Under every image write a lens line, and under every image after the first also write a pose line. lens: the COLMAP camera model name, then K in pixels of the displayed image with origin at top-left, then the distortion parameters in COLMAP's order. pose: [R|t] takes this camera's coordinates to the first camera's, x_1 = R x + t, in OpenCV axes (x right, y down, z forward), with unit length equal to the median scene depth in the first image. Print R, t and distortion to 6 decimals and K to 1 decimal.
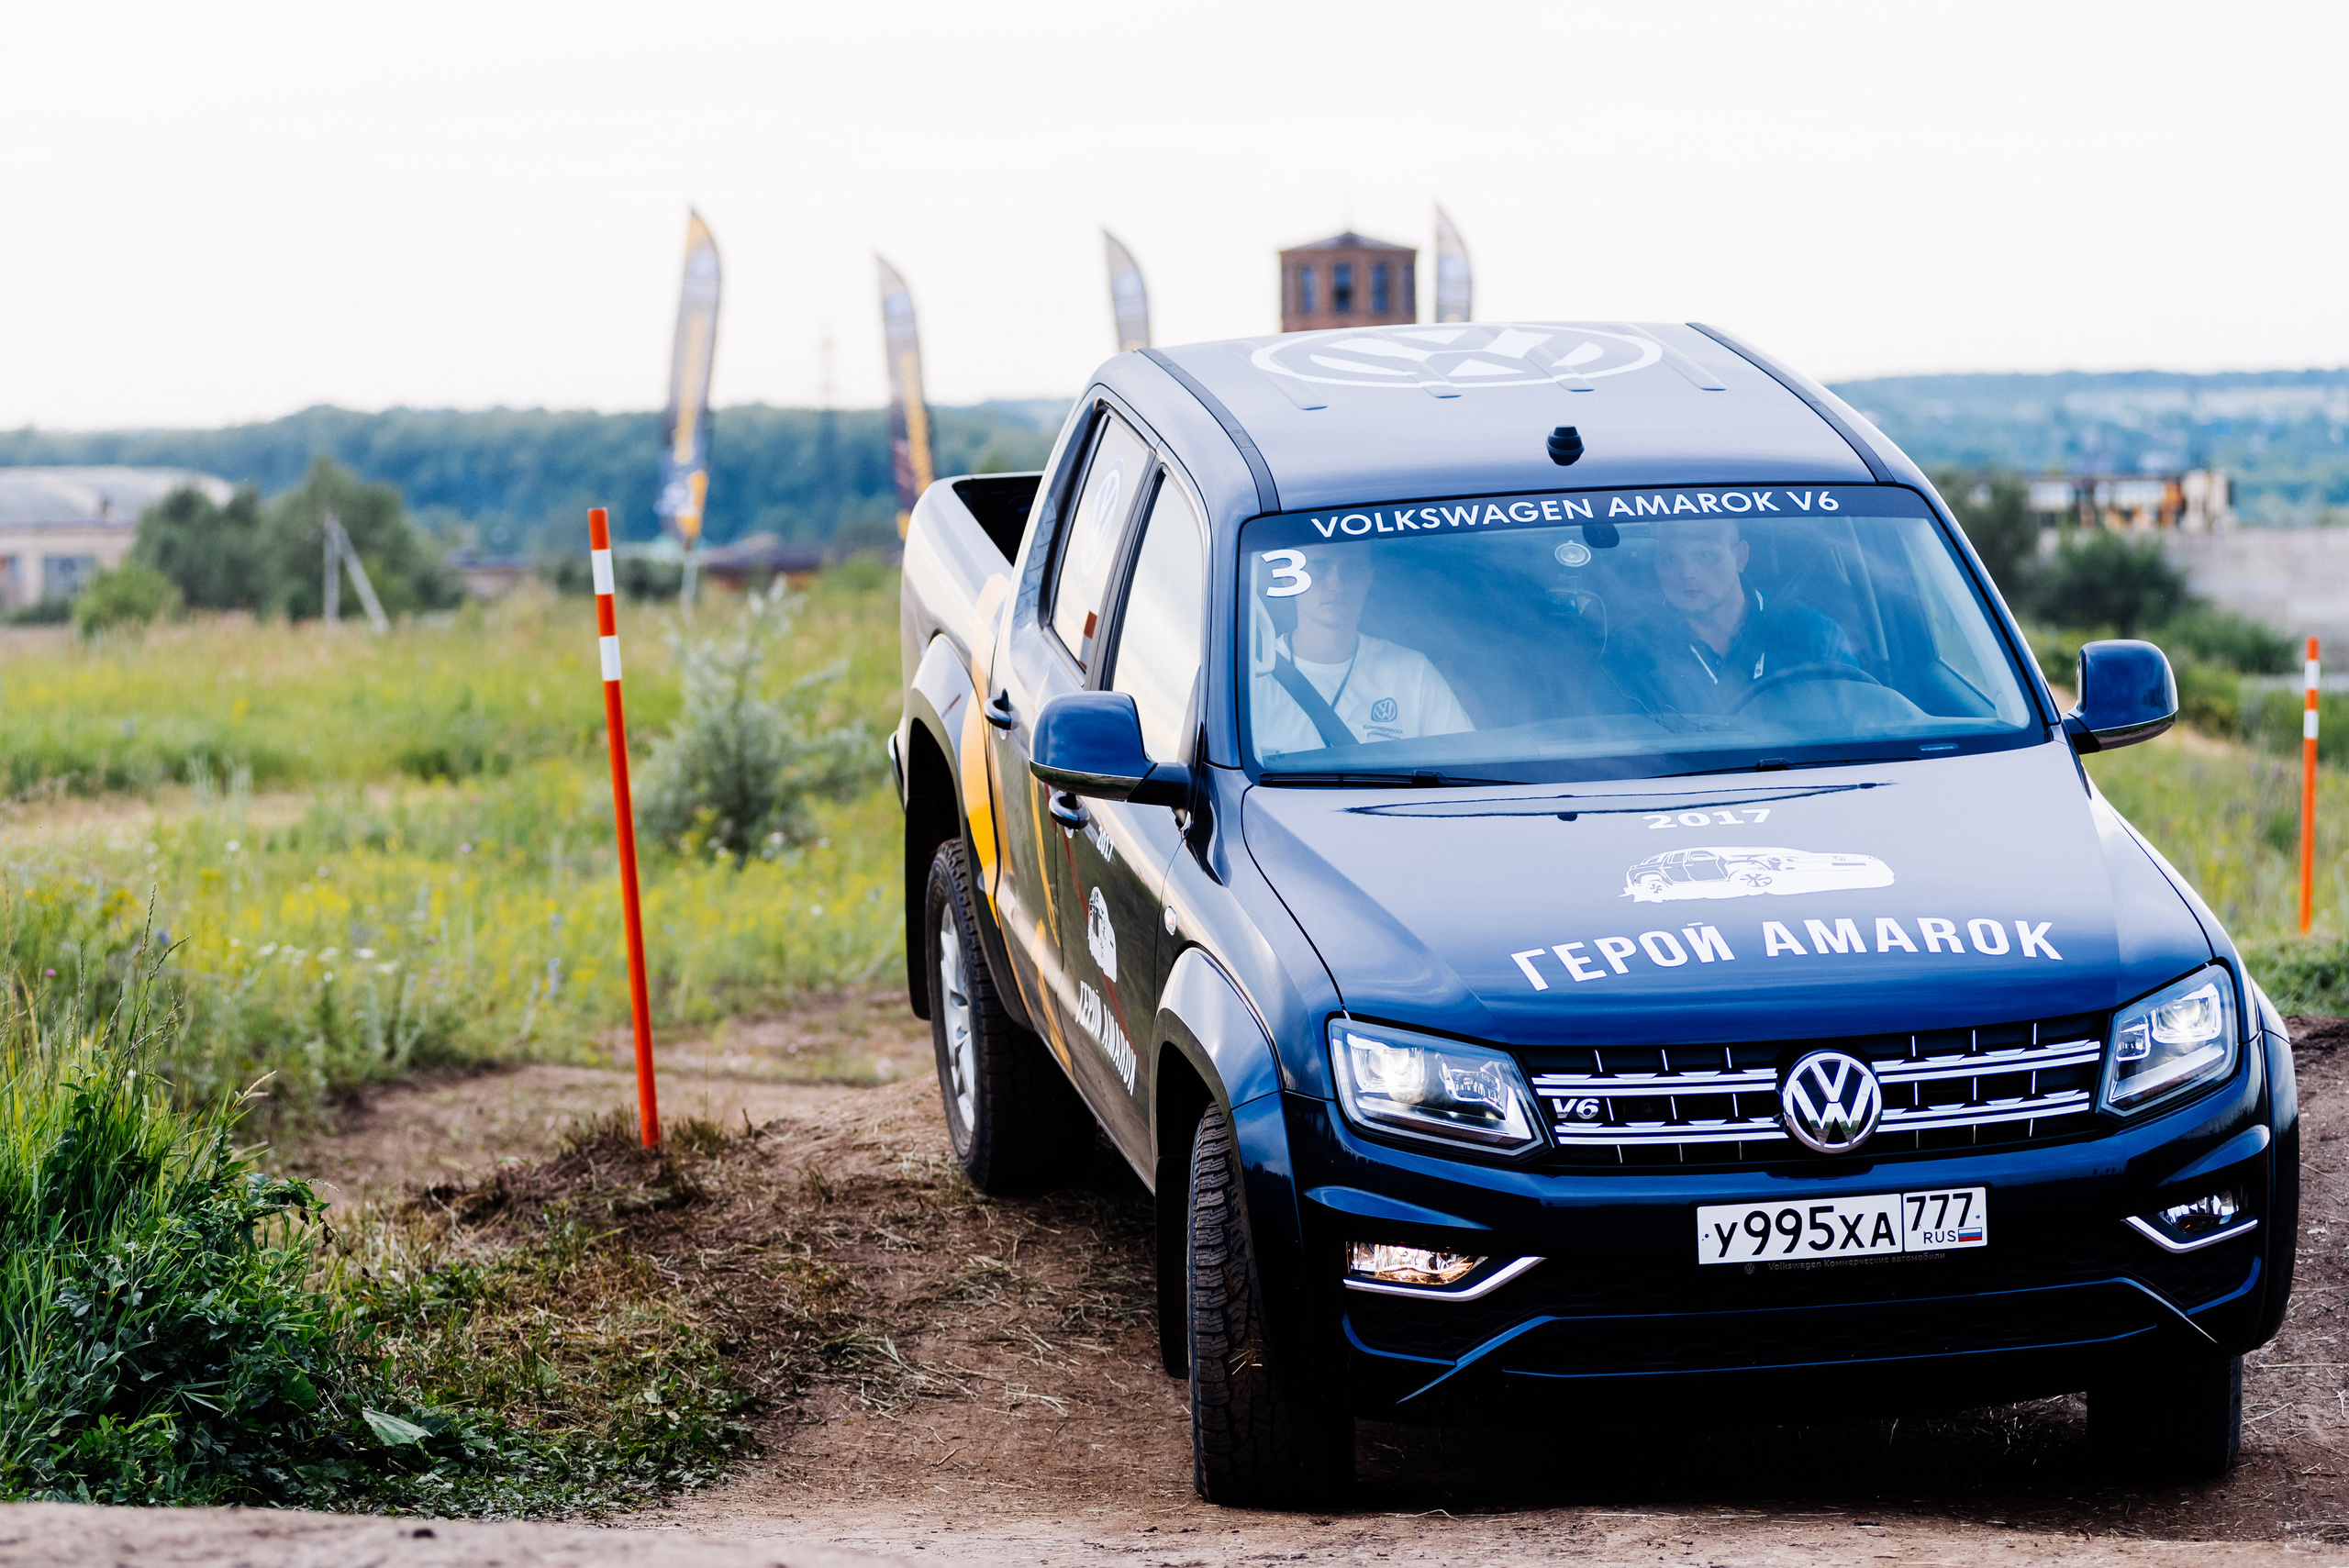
lens RADIAL K [[8157.2, 0, 1174.5], [0, 8157.2, 784.0], [0, 0, 1]] dist [0.009513, -2.418342]
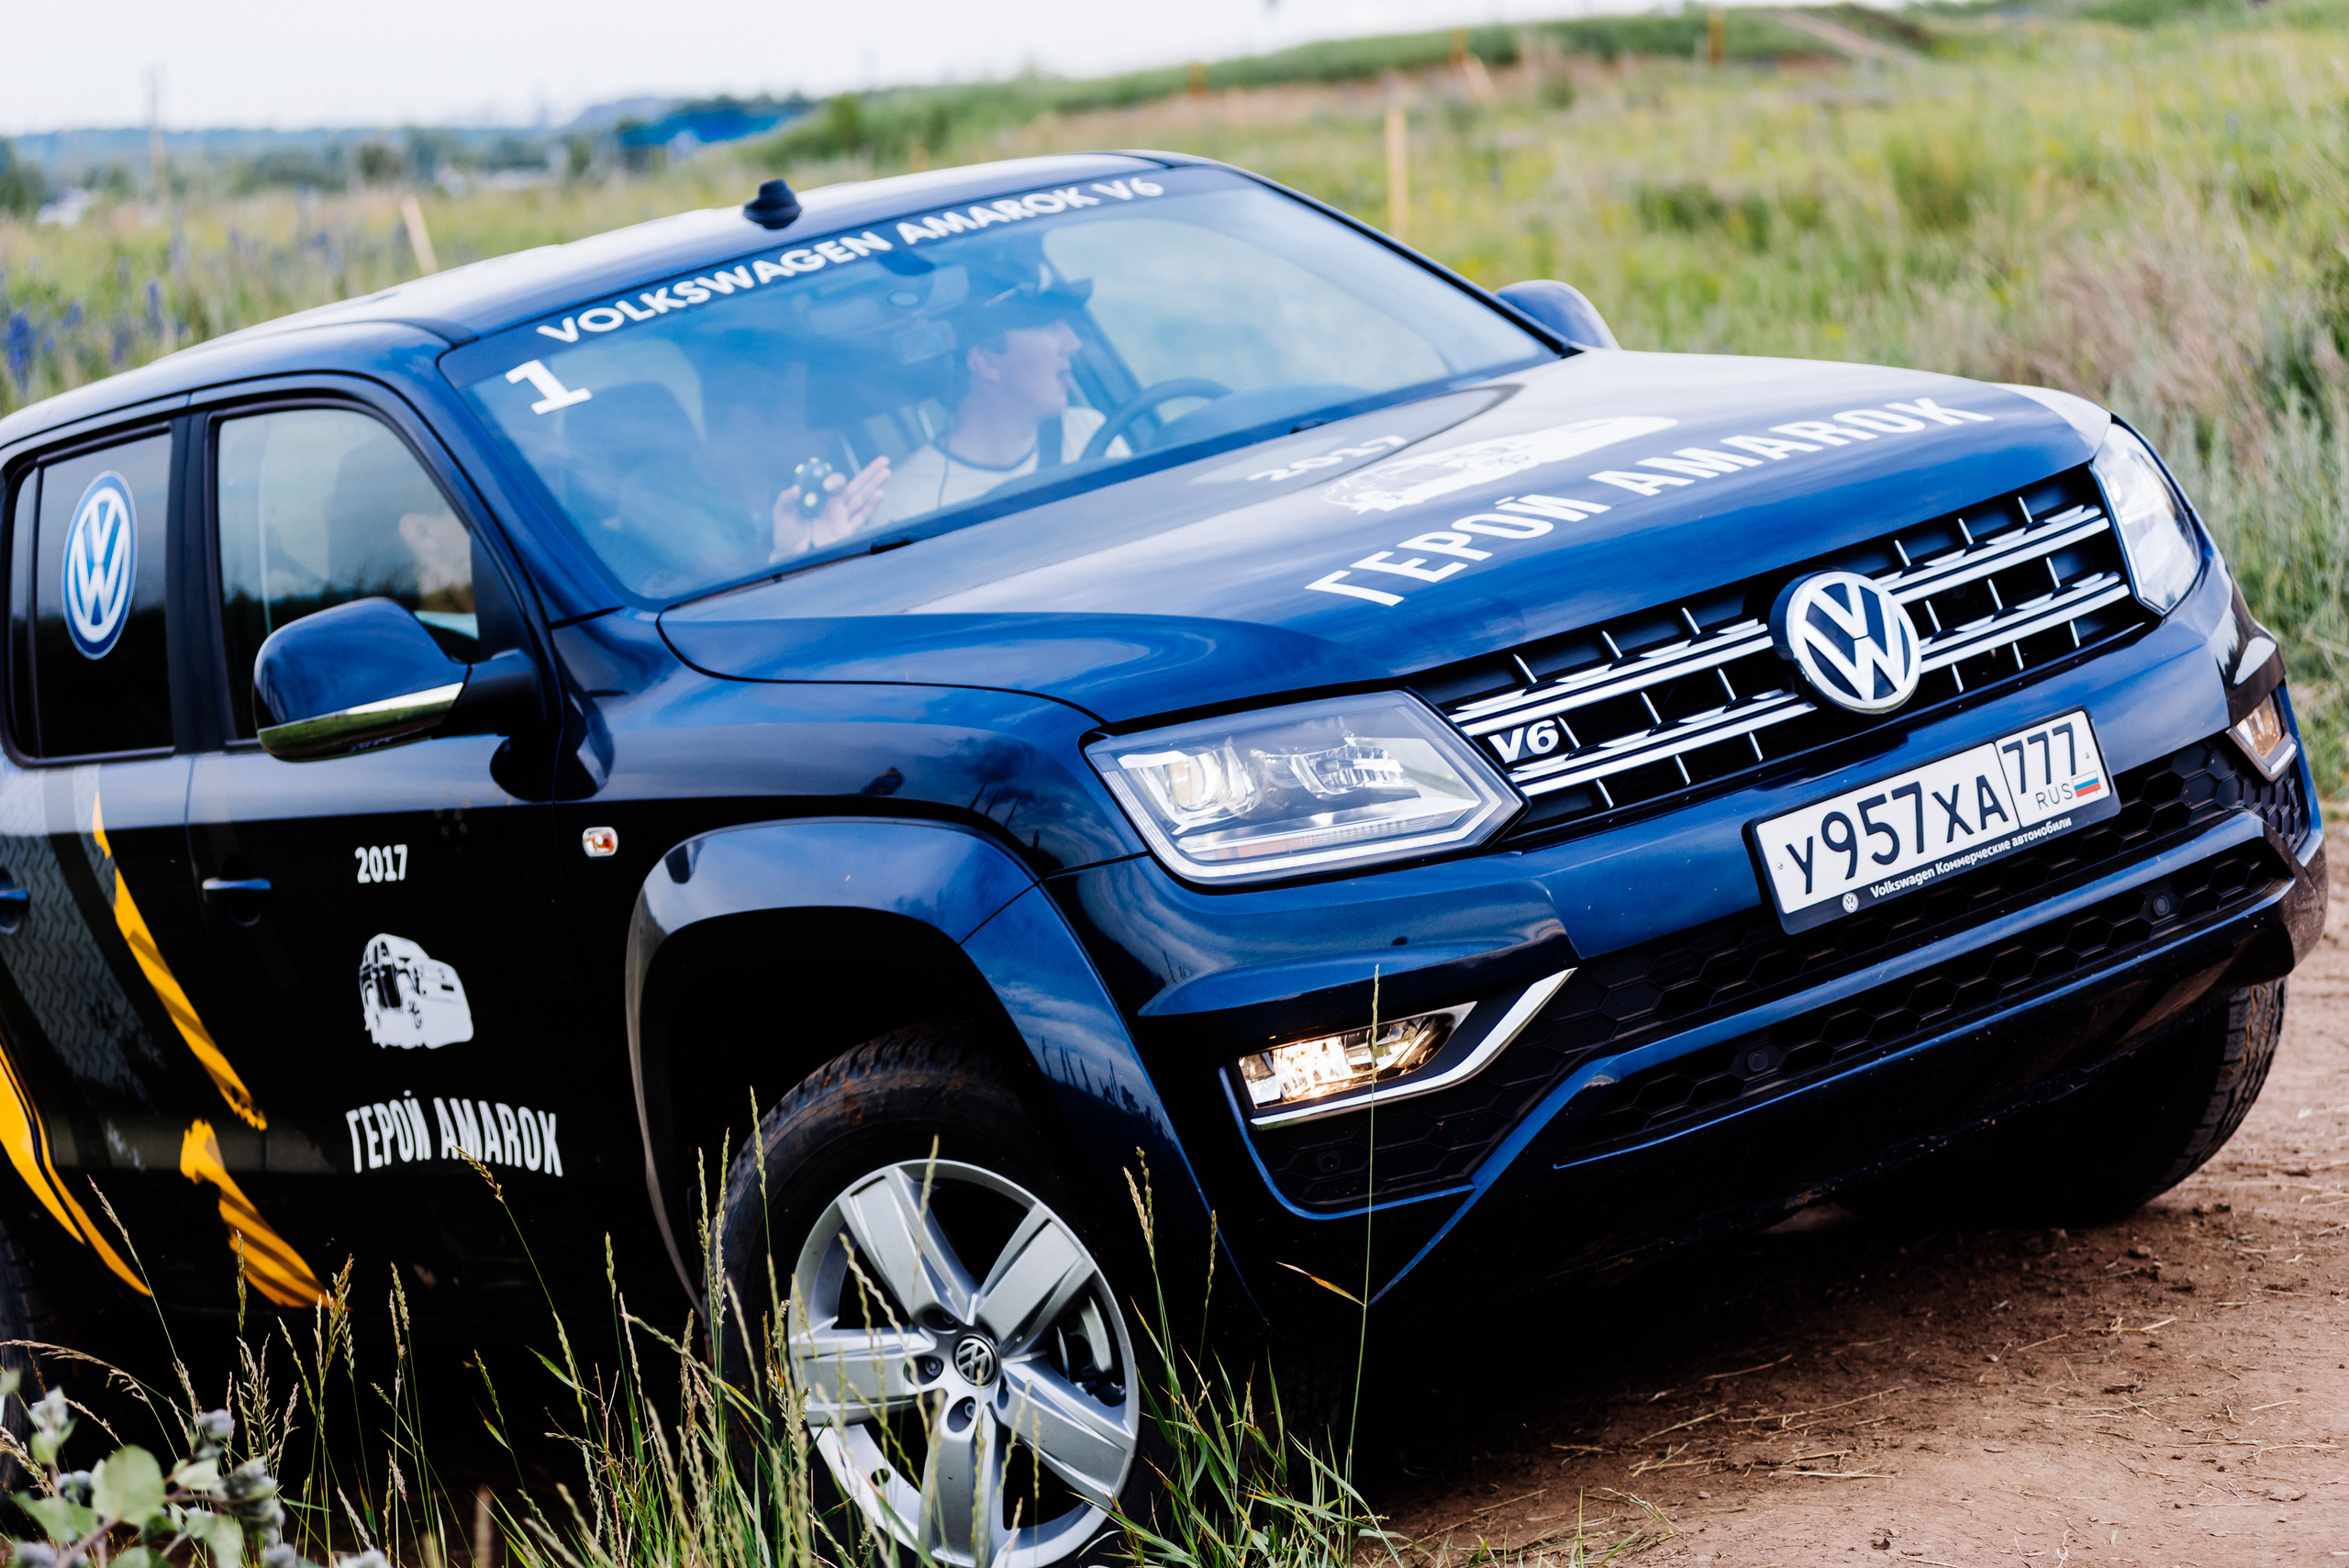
lens RADIAL K [[5436.3, 0, 1174.5], [0, 5436.3, 784.0], [0, 0, 1]] dist [0.021521, -0.229976]
pose [[0.888303, -0.245026, 0.388434, -0.141336], [0.304798, 0.947201, -0.099538, 0.076661], [-0.343536, 0.206813, 0.916085, 0.616342]]
